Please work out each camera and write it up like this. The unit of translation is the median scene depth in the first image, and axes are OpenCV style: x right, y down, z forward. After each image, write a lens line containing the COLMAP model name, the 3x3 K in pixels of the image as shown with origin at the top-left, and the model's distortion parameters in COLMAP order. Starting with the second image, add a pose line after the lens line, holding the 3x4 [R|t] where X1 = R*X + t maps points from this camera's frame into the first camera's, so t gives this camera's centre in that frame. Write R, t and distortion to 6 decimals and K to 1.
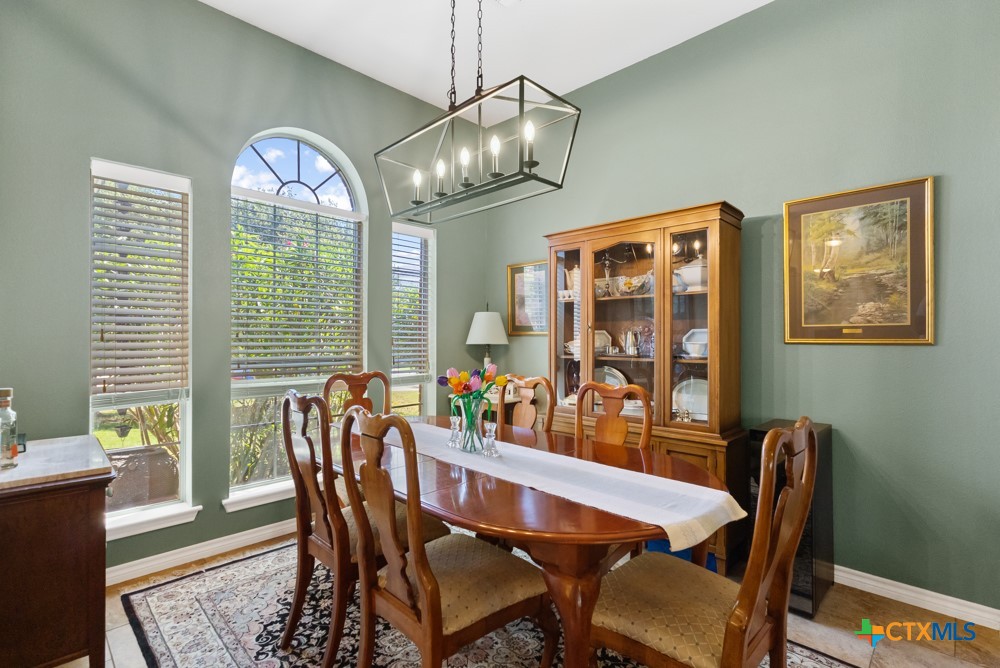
lens RADIAL K [[466.4, 0, 492.8], [0, 466.4, 335.8], [0, 0, 1]] dist [0.004804, -0.000893]
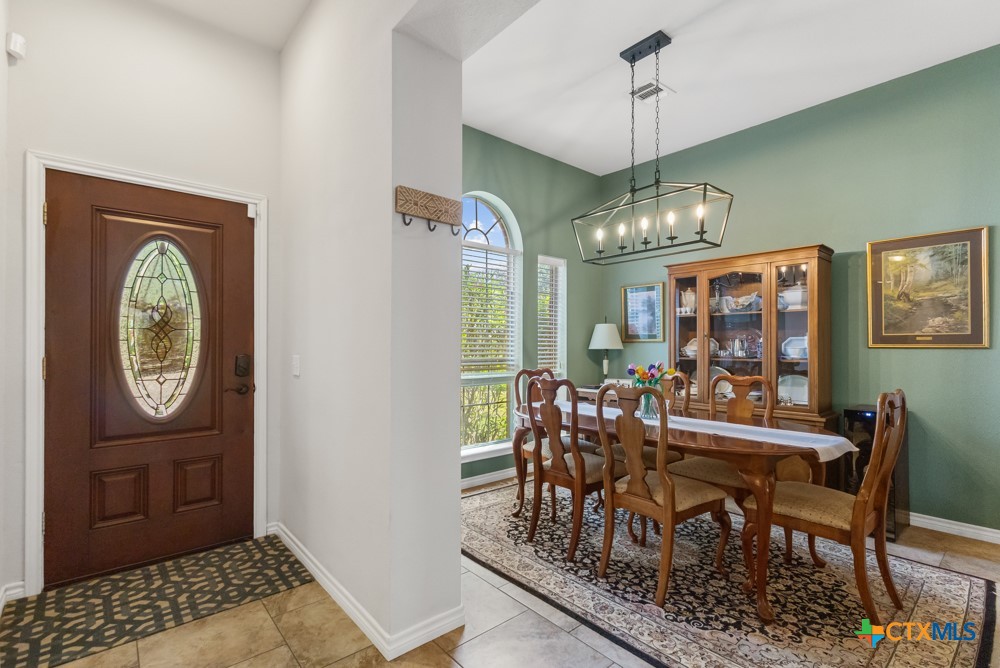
lens RADIAL K [[466.4, 0, 474.0], [0, 466.4, 341.8], [0, 0, 1]] dist [0.004804, -0.000893]
pose [[0.995233, -0.001190, -0.097517, -0.374634], [0.000945, 0.999996, -0.002563, 0.001446], [0.097519, 0.002458, 0.995231, -0.450178]]
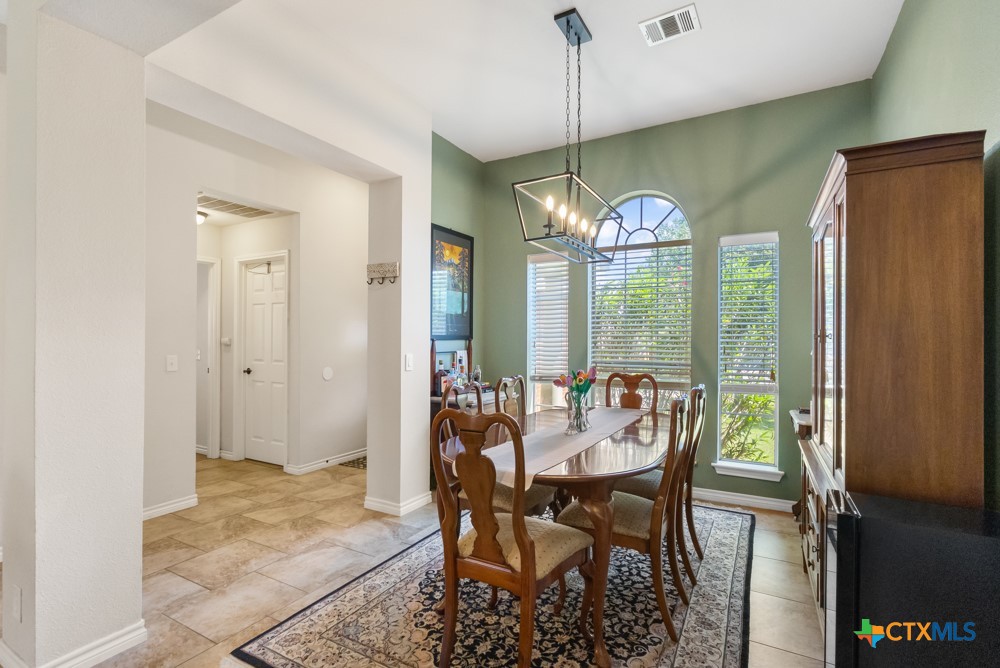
lens RADIAL K [[466.4, 0, 491.4], [0, 466.4, 338.8], [0, 0, 1]] dist [0.004804, -0.000893]
pose [[0.247654, -0.000222, -0.968849, 0.988747], [0.007169, 0.999973, 0.001603, -0.026909], [0.968822, -0.007343, 0.247649, 0.326620]]
